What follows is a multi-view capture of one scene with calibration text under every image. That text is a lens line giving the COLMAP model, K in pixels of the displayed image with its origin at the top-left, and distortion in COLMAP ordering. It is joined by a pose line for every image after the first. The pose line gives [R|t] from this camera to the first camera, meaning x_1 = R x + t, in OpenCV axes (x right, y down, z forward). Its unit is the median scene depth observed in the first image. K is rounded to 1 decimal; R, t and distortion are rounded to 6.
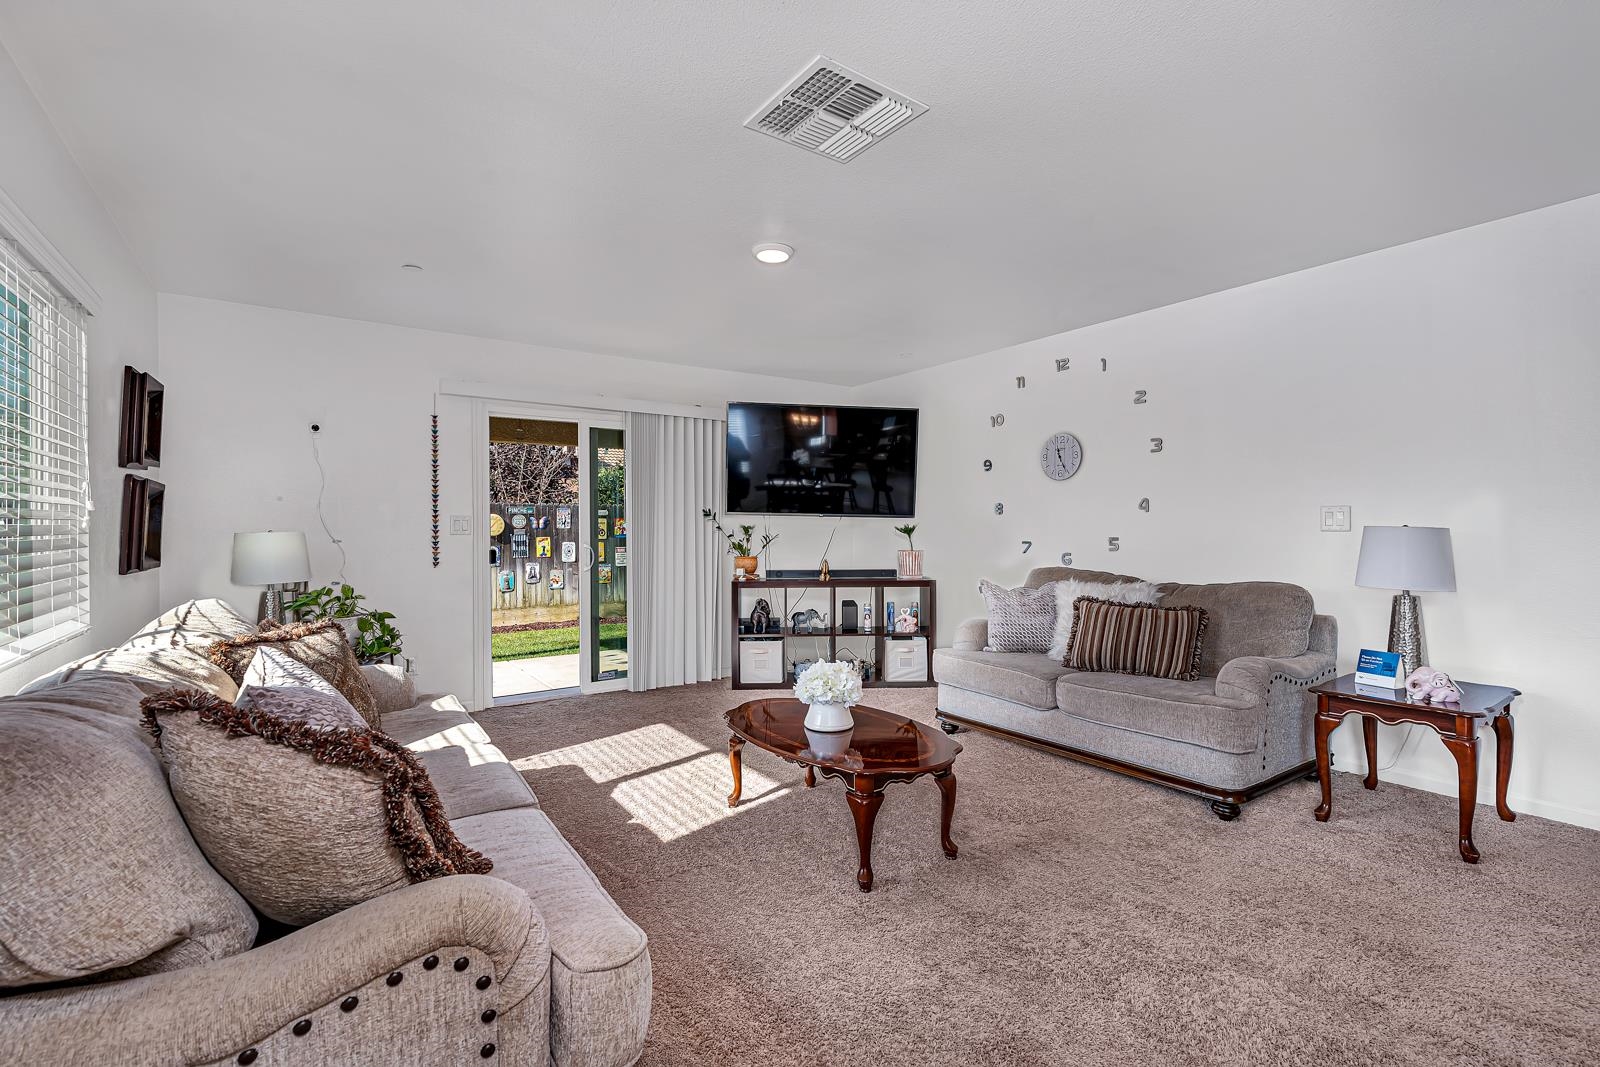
lens RADIAL K [[731.9, 0, 815.5], [0, 731.9, 532.9], [0, 0, 1]] dist [0.001111, 0.000306]
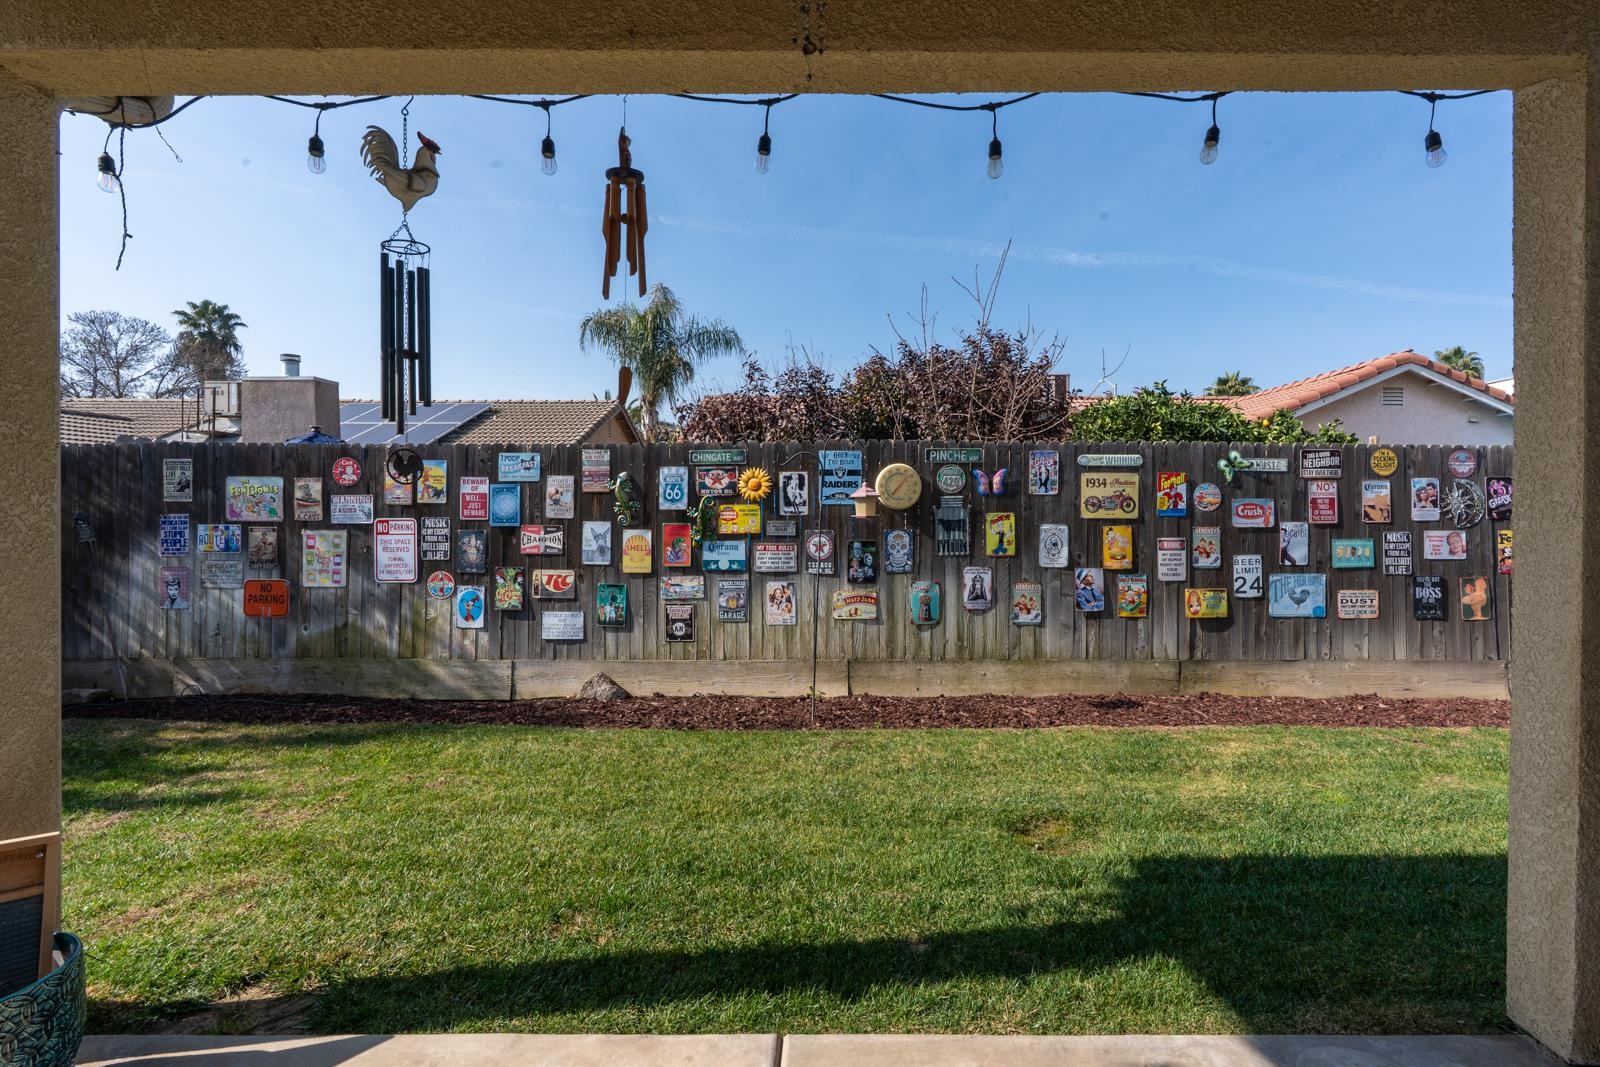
lens RADIAL K [[736.5, 0, 846.0], [0, 736.5, 520.7], [0, 0, 1]] dist [-0.006257, -0.000106]
pose [[0.817939, 0.012384, -0.575171, -0.364356], [-0.010681, 0.999923, 0.006341, 0.017696], [0.575205, 0.000957, 0.818009, 1.118405]]
